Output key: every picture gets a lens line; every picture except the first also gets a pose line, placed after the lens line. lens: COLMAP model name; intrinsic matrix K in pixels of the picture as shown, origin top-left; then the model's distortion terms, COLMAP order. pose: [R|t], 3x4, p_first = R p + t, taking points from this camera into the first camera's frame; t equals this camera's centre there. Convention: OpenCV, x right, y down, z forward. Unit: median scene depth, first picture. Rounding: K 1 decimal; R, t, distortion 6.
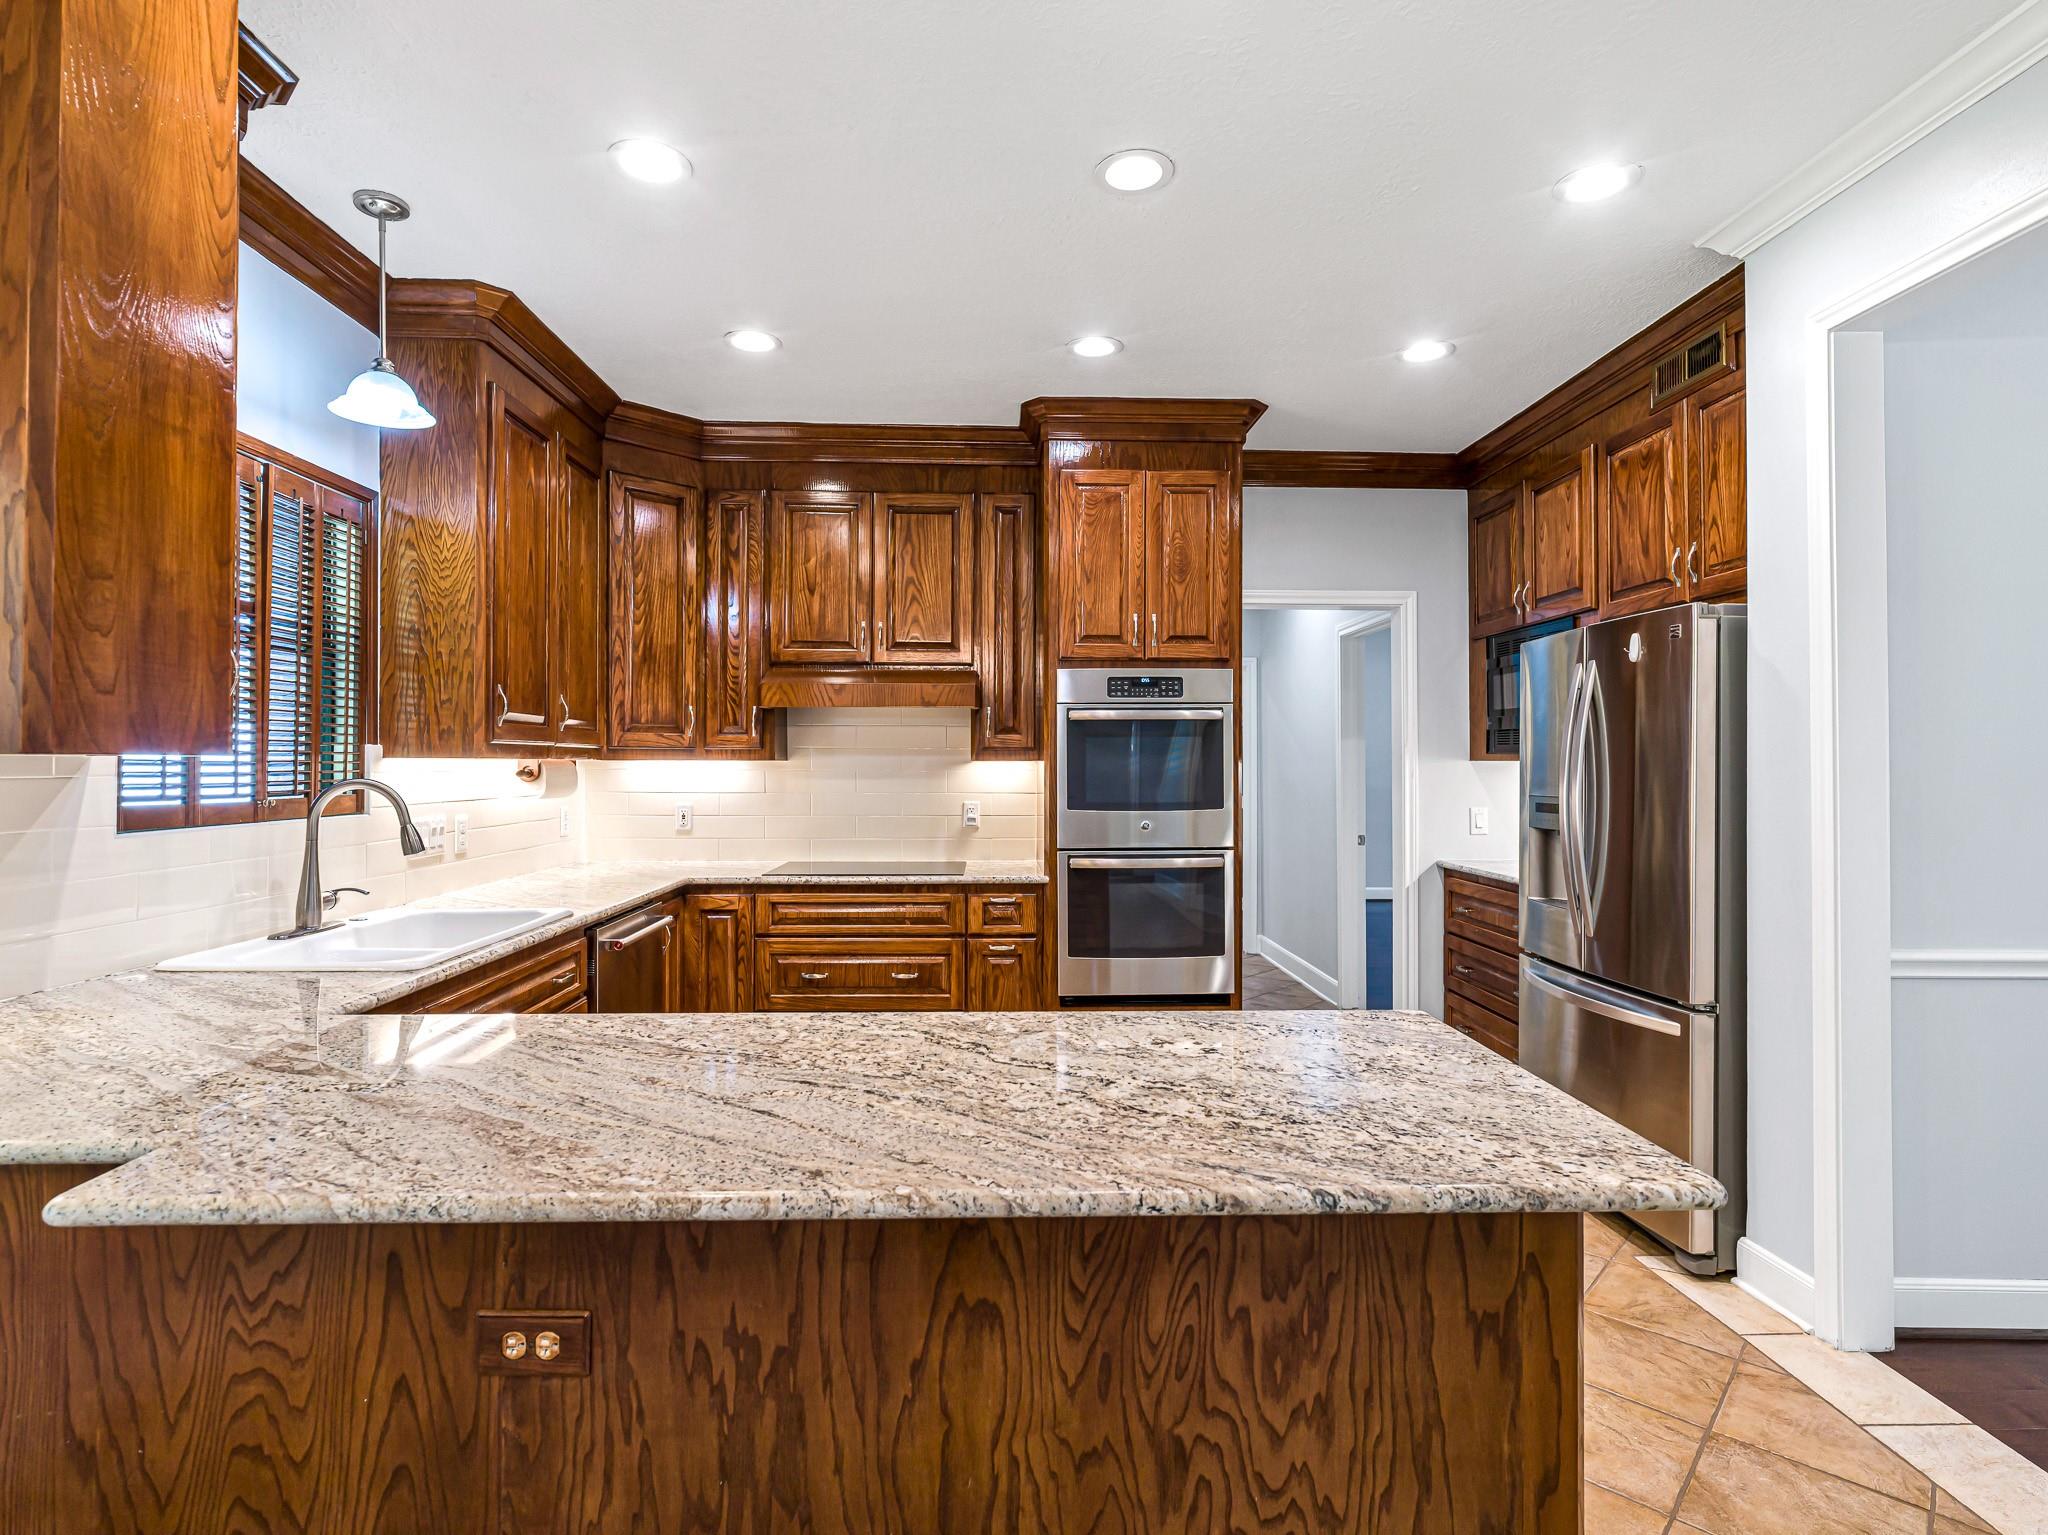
lens RADIAL K [[1040.5, 0, 1031.9], [0, 1040.5, 755.3], [0, 0, 1]] dist [0.003129, -0.006874]
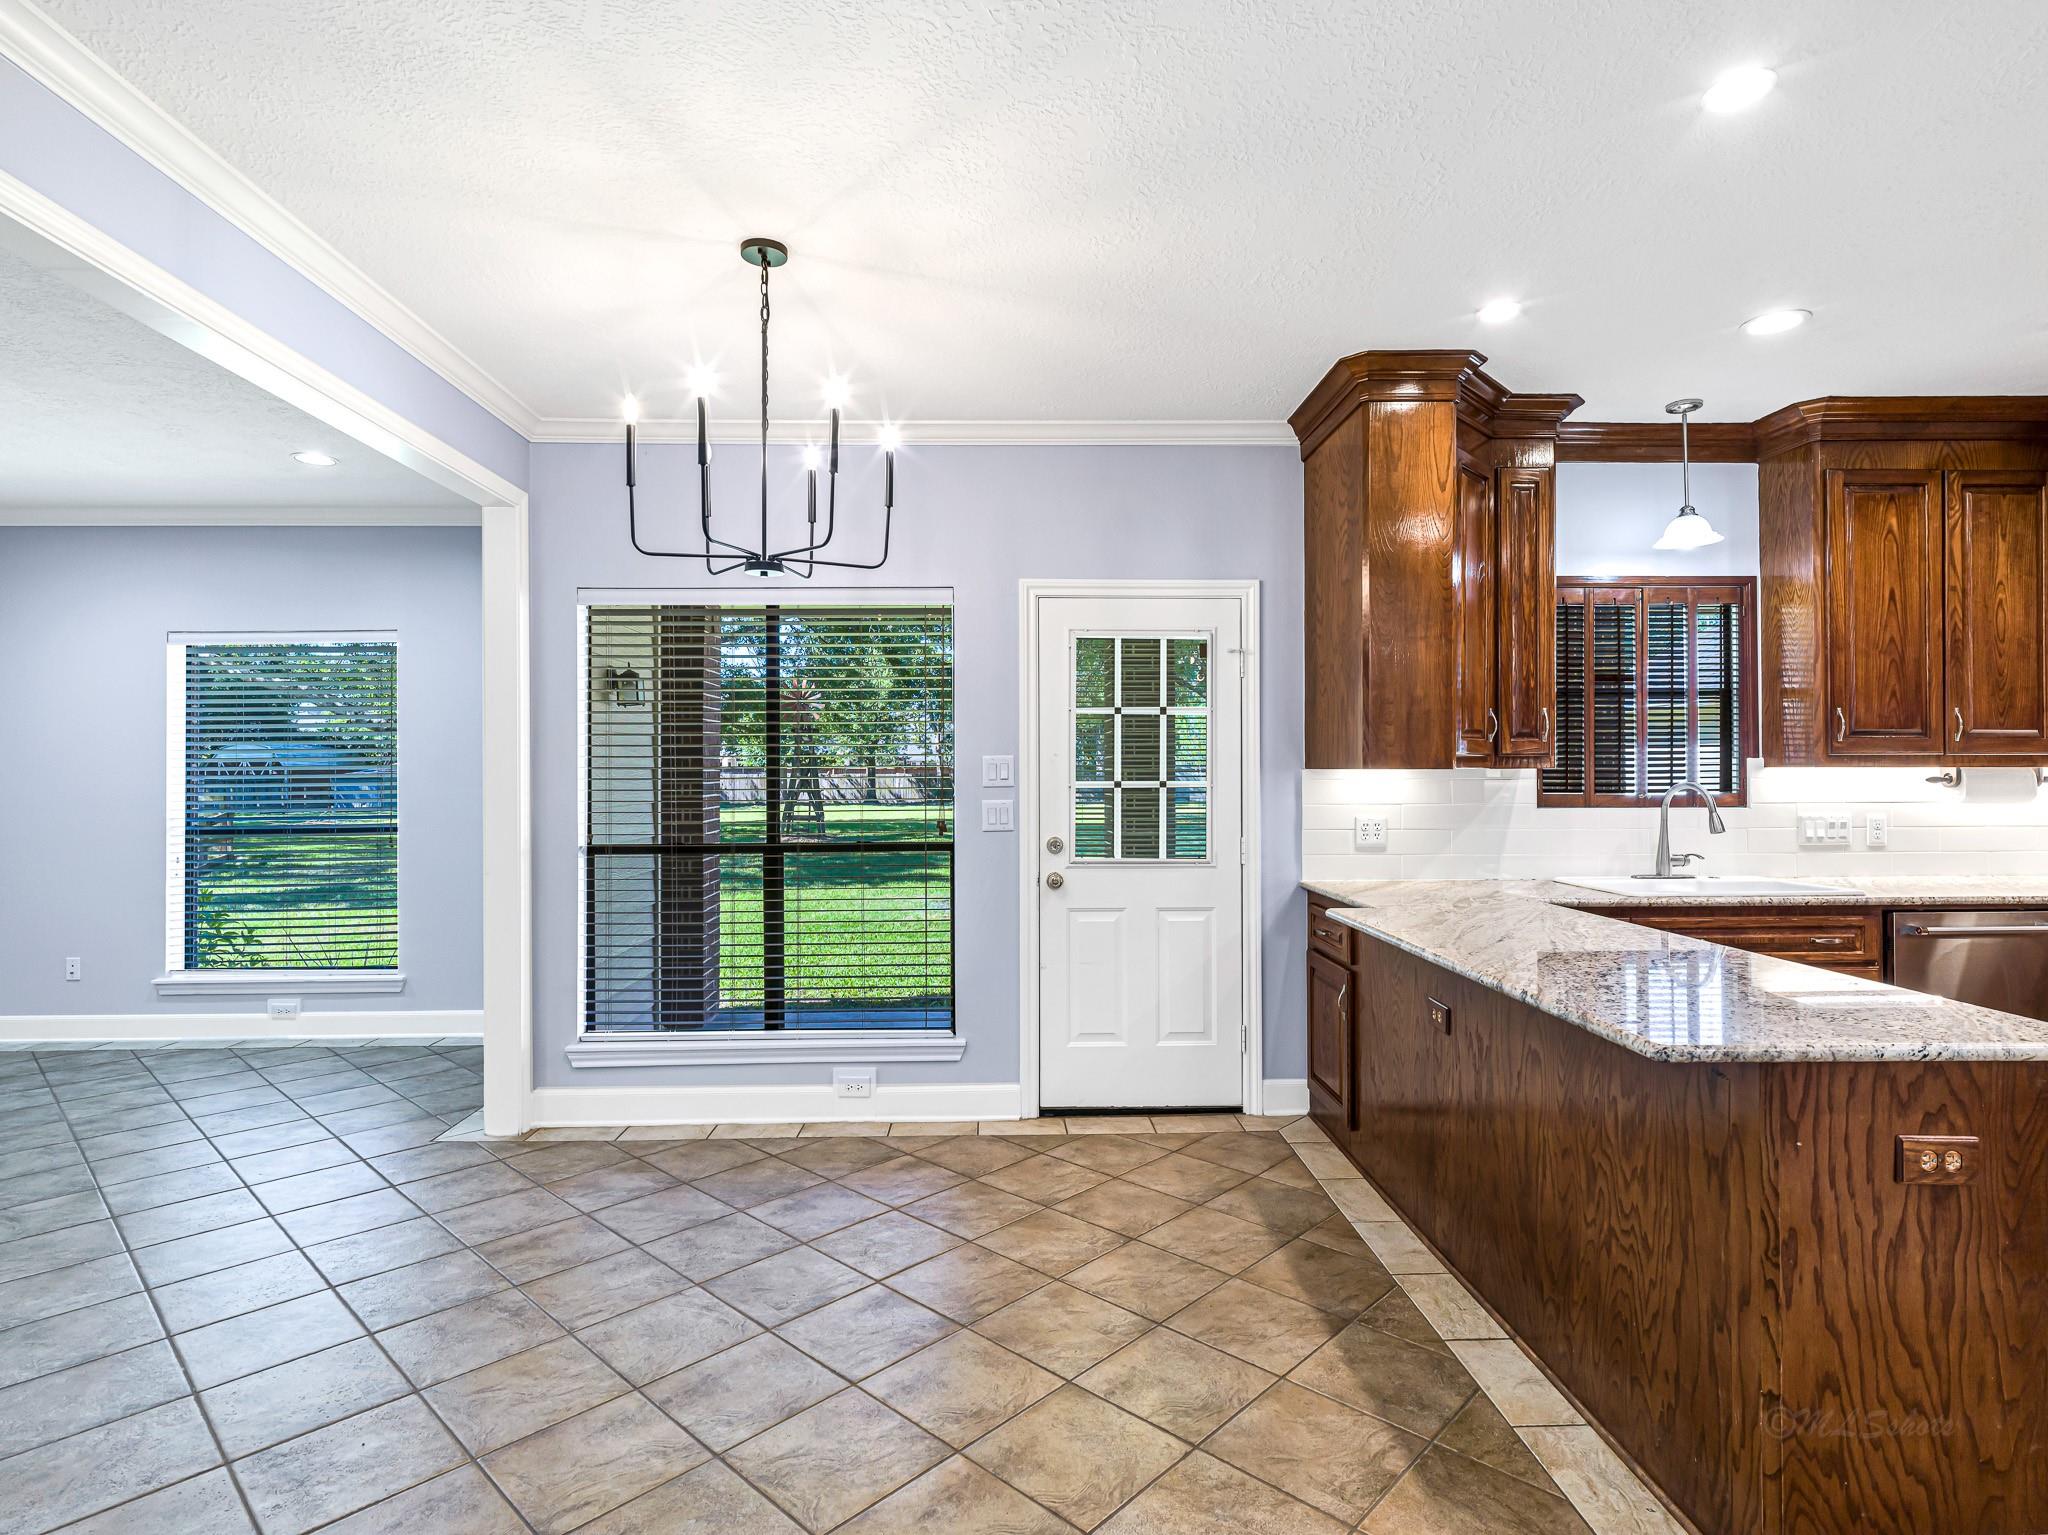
lens RADIAL K [[1039.3, 0, 1021.9], [0, 1039.3, 764.8], [0, 0, 1]] dist [0.004352, -0.006401]
pose [[-0.004449, -0.008633, -0.999953, 0.746438], [0.010925, 0.999903, -0.008681, 0.000234], [0.999930, -0.010964, -0.004354, 0.024018]]
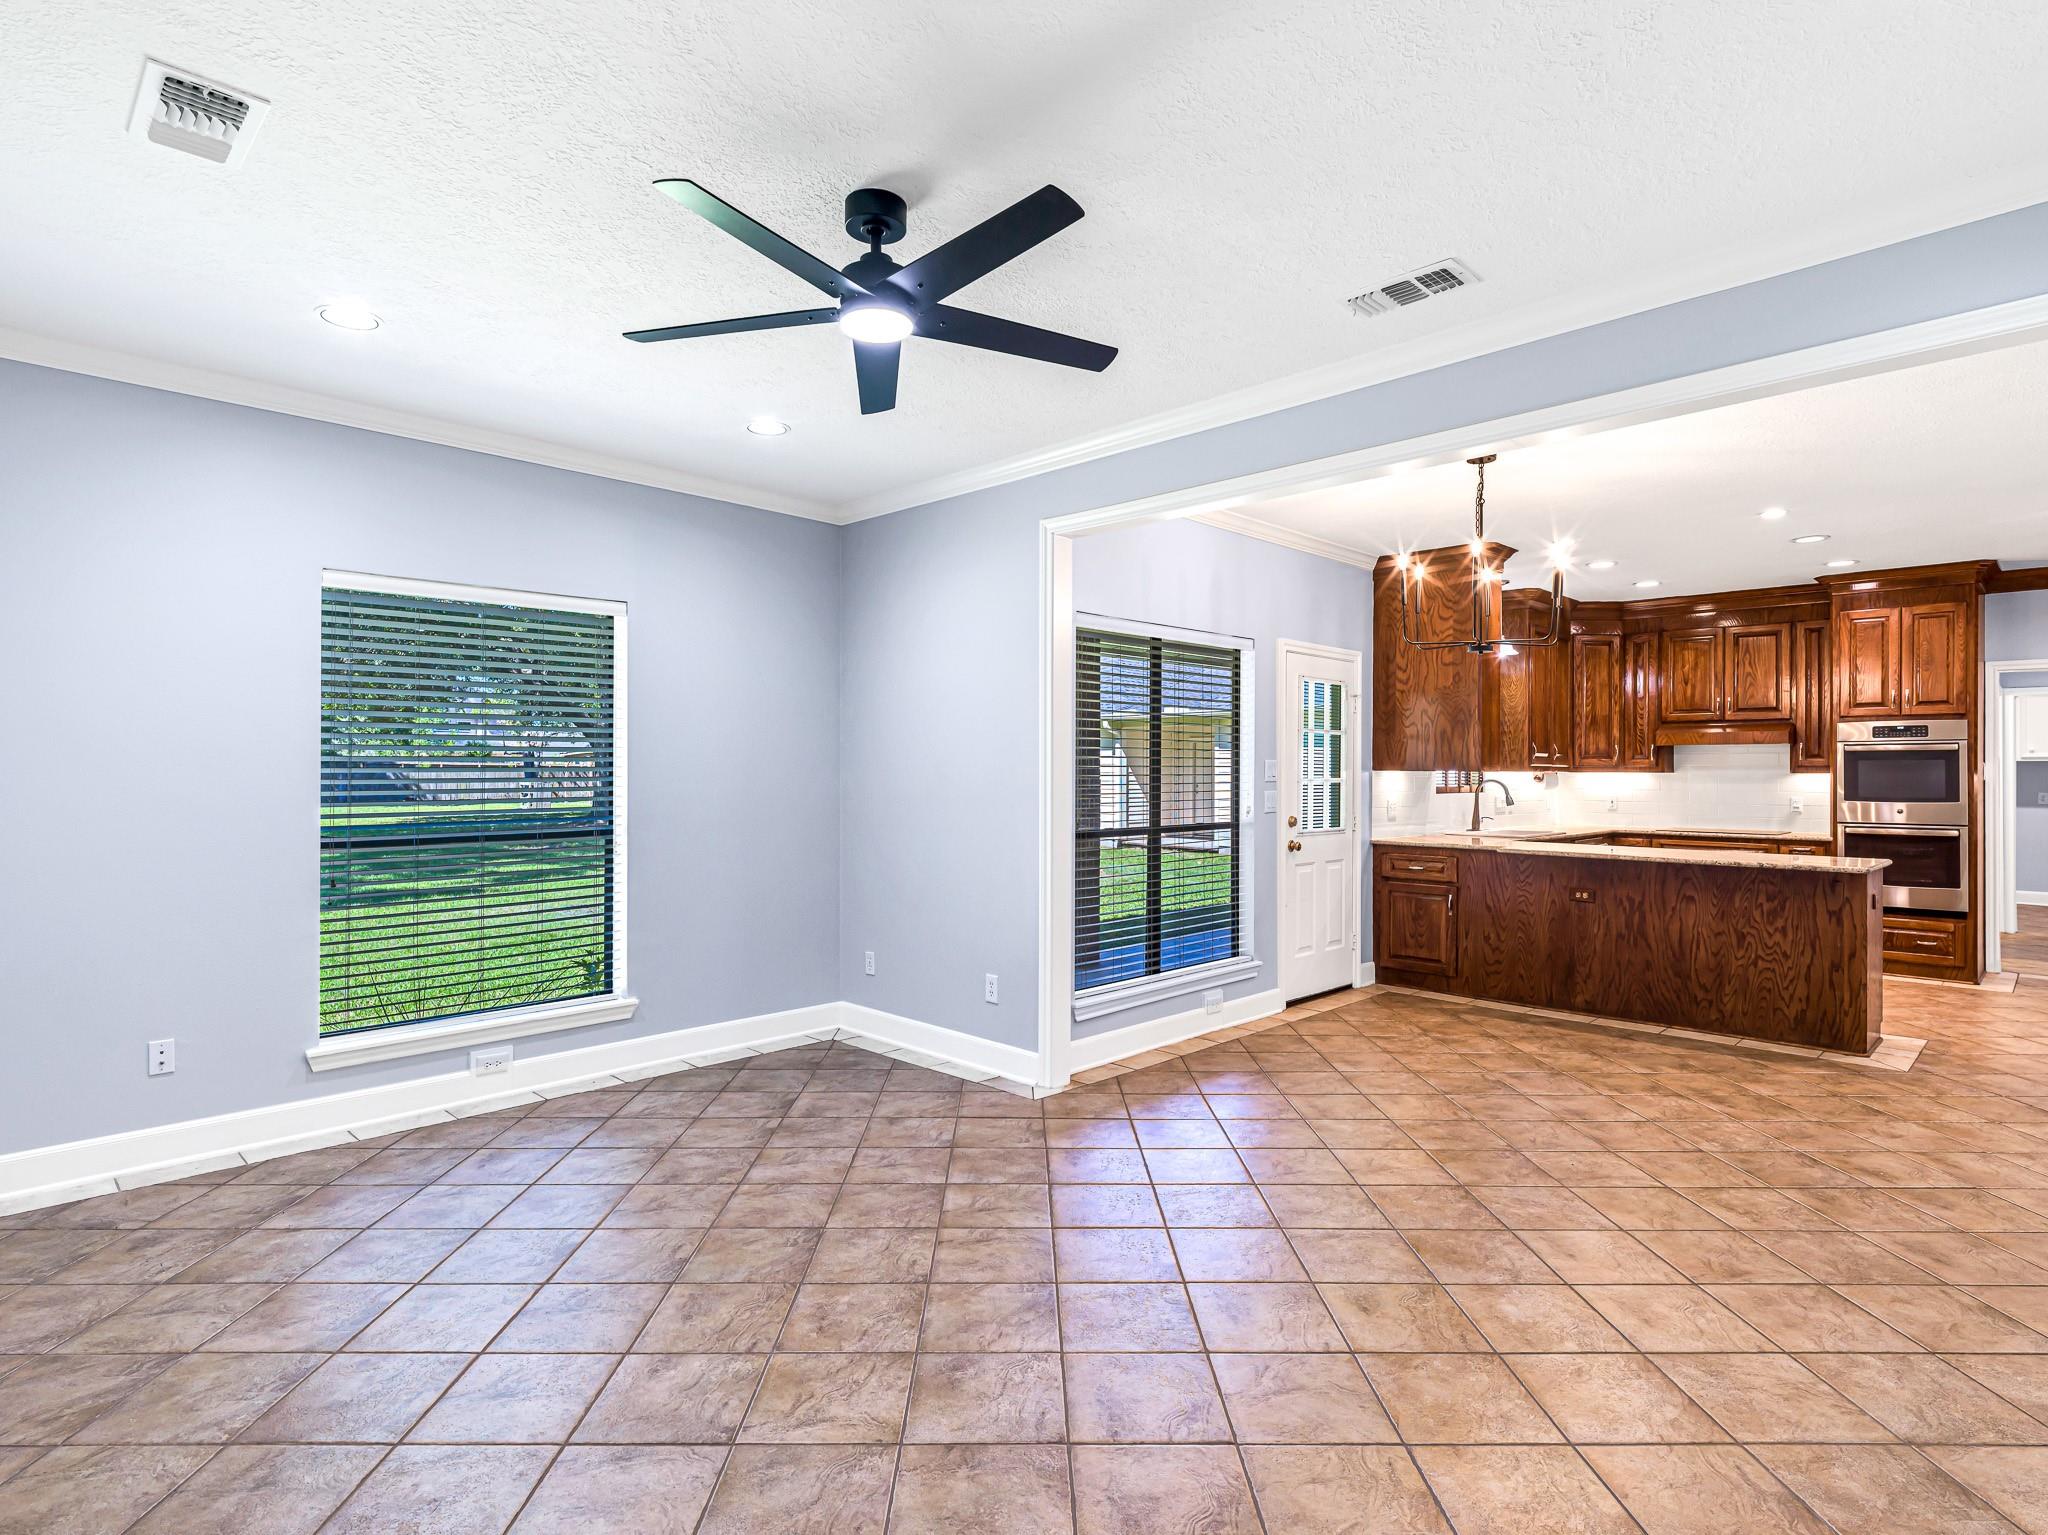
lens RADIAL K [[1039.3, 0, 1021.9], [0, 1039.3, 764.8], [0, 0, 1]] dist [0.004352, -0.006401]
pose [[0.672257, -0.001792, -0.740315, 0.521826], [0.001786, 0.999998, -0.000799, -0.014136], [0.740315, -0.000785, 0.672259, -1.616597]]
